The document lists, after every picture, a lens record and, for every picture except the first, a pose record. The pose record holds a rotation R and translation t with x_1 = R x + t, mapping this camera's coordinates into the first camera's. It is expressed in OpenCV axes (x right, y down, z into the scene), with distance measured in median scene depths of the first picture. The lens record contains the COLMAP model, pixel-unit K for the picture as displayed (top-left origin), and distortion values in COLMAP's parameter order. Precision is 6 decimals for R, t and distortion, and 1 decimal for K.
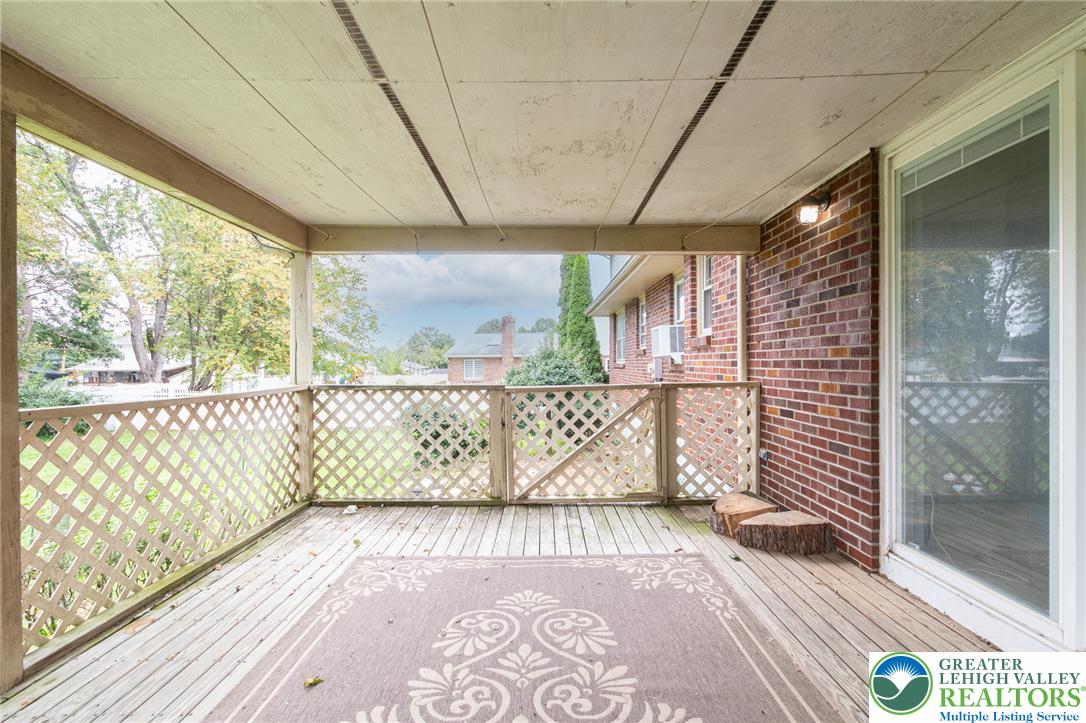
lens RADIAL K [[497.8, 0, 543.3], [0, 497.8, 361.5], [0, 0, 1]] dist [-0.010649, -0.000541]
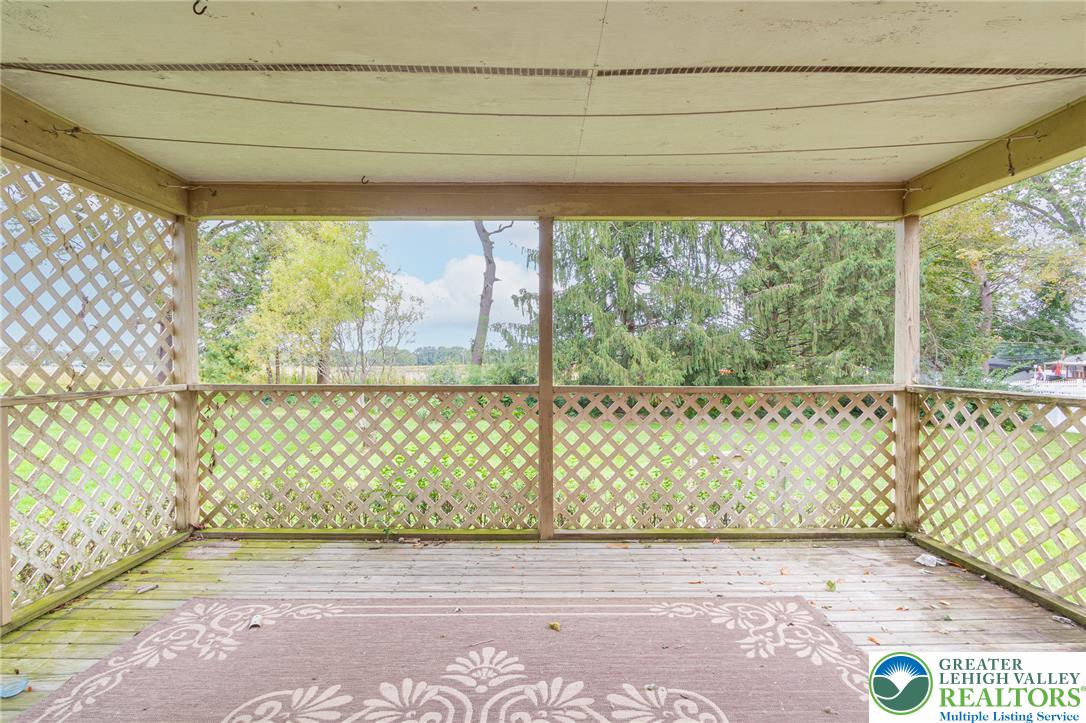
lens RADIAL K [[497.8, 0, 542.8], [0, 497.8, 362.9], [0, 0, 1]] dist [-0.010649, -0.000541]
pose [[0.005078, 0.011521, -0.999921, 0.359557], [0.004845, 0.999922, 0.011545, -0.000675], [0.999975, -0.004903, 0.005022, 0.479666]]
